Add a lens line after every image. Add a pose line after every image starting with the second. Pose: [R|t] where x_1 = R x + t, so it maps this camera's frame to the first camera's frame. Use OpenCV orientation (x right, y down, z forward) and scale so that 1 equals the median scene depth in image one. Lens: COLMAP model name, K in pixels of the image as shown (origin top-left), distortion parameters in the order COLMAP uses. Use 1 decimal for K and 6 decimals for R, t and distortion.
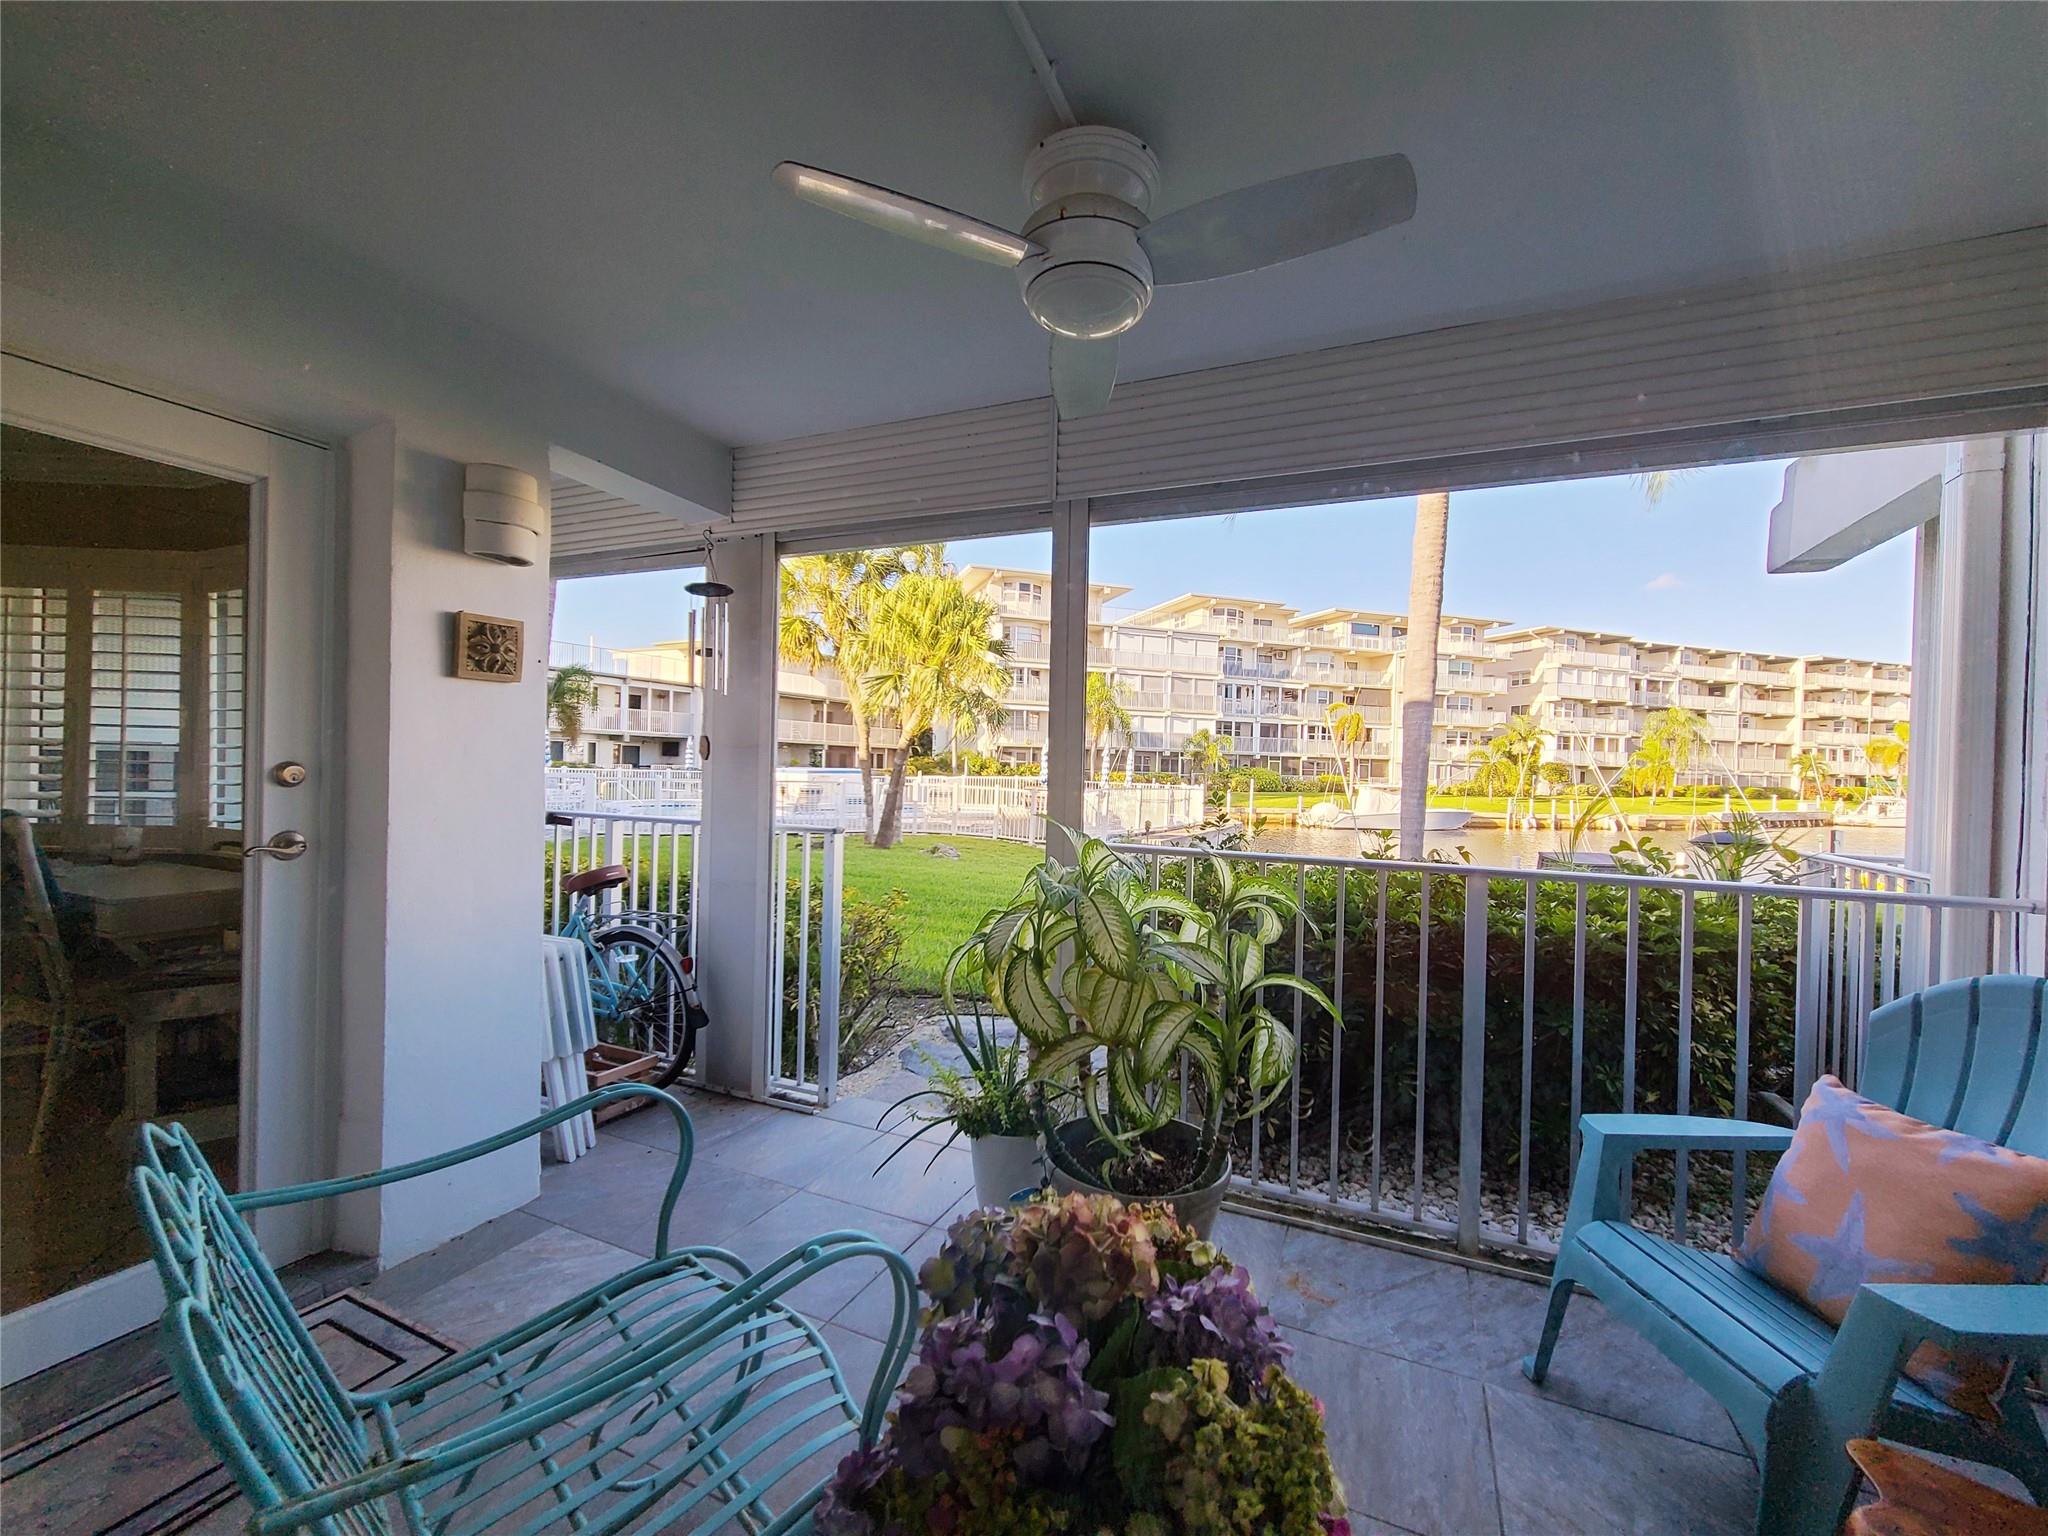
lens RADIAL K [[834.5, 0, 1027.7], [0, 834.5, 773.3], [0, 0, 1]] dist [0.006897, -0.000282]
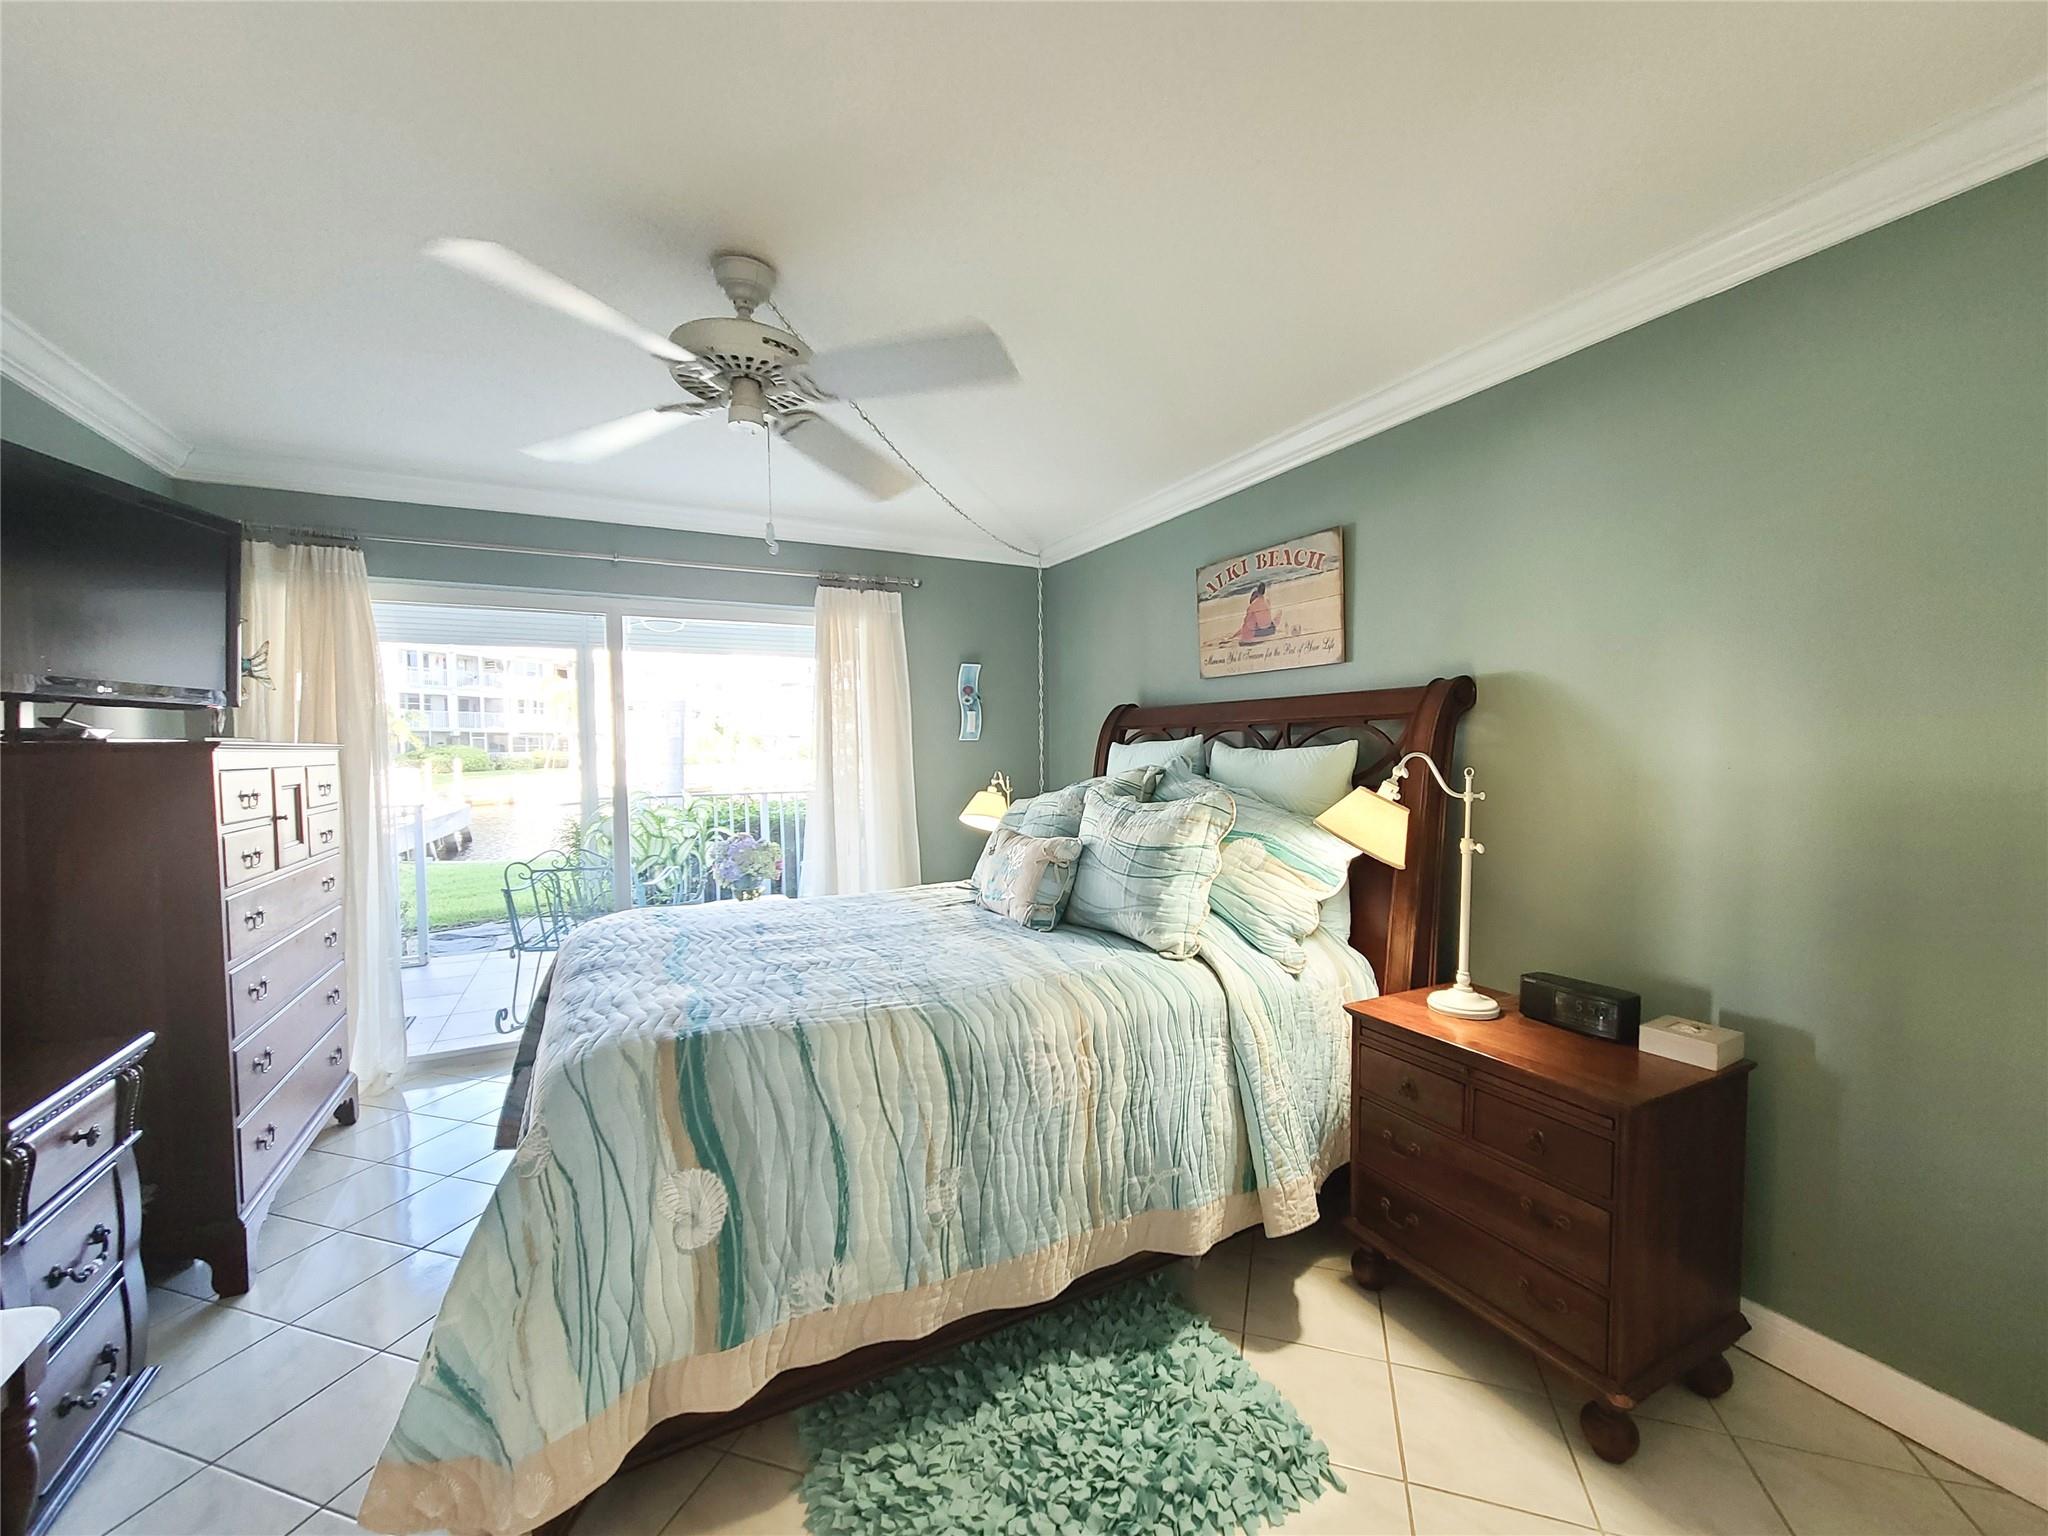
lens RADIAL K [[840.7, 0, 1032.8], [0, 840.7, 772.5], [0, 0, 1]] dist [0.002694, 0.000249]
pose [[0.626853, -0.056239, 0.777105, -0.556762], [0.029805, 0.998392, 0.048211, -0.032823], [-0.778568, -0.007060, 0.627521, -0.762155]]
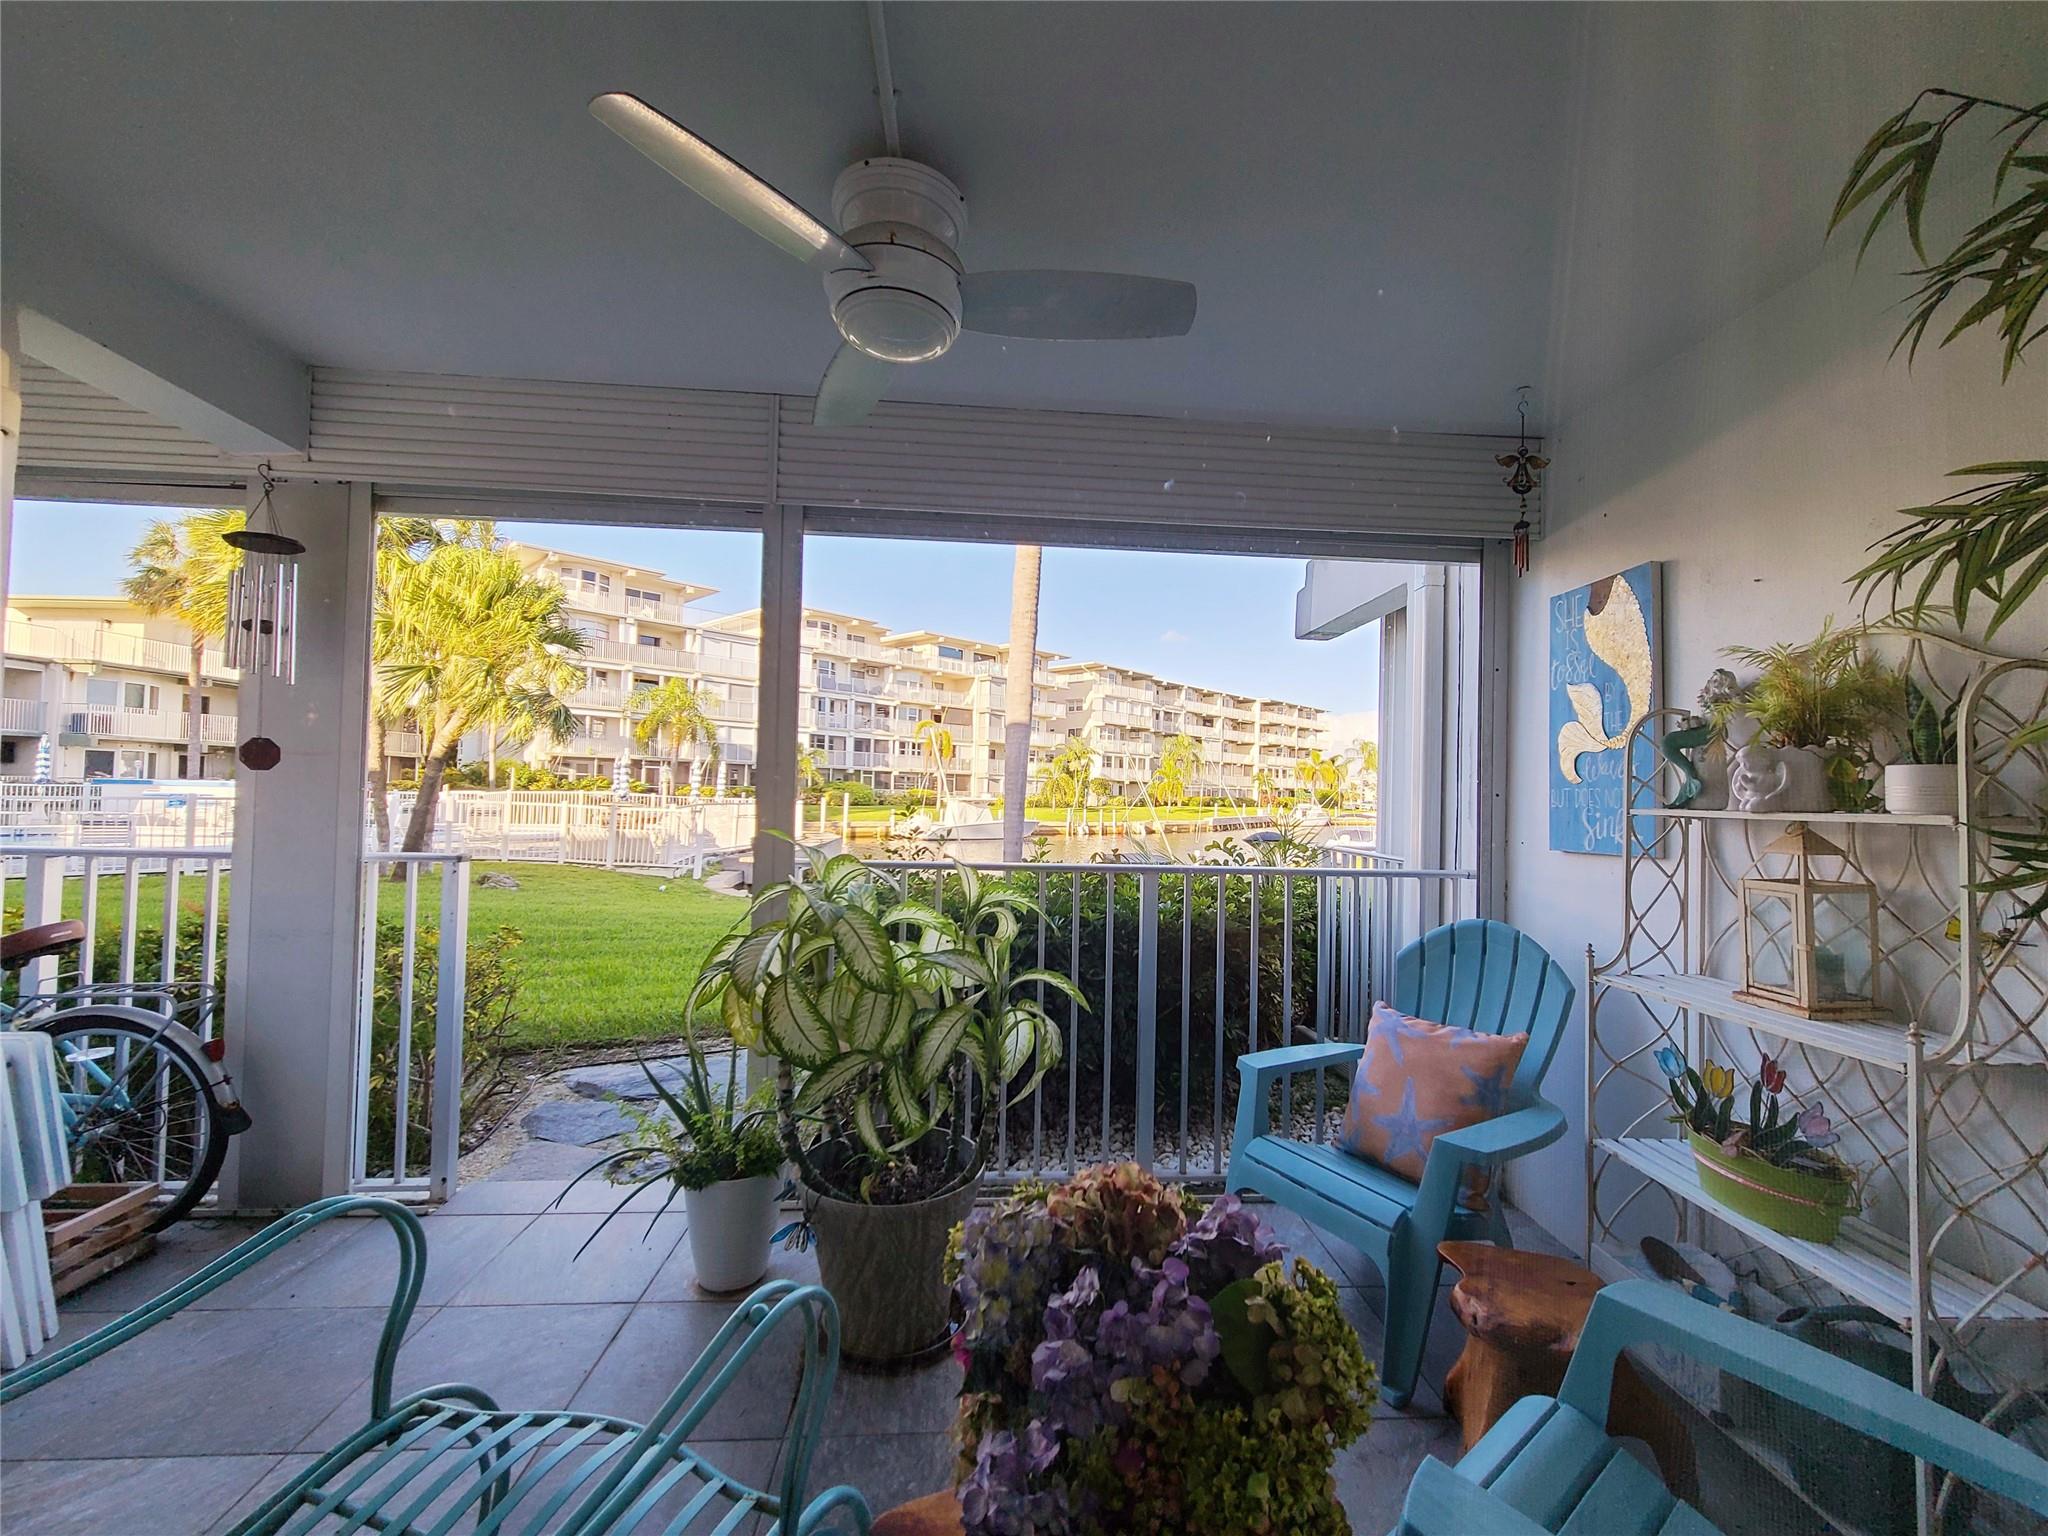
lens RADIAL K [[840.7, 0, 1032.8], [0, 840.7, 772.5], [0, 0, 1]] dist [0.002694, 0.000249]
pose [[0.883080, 0.007673, 0.469159, -0.088225], [0.000589, 0.999847, -0.017461, -0.000096], [-0.469222, 0.015696, 0.882941, 0.007646]]
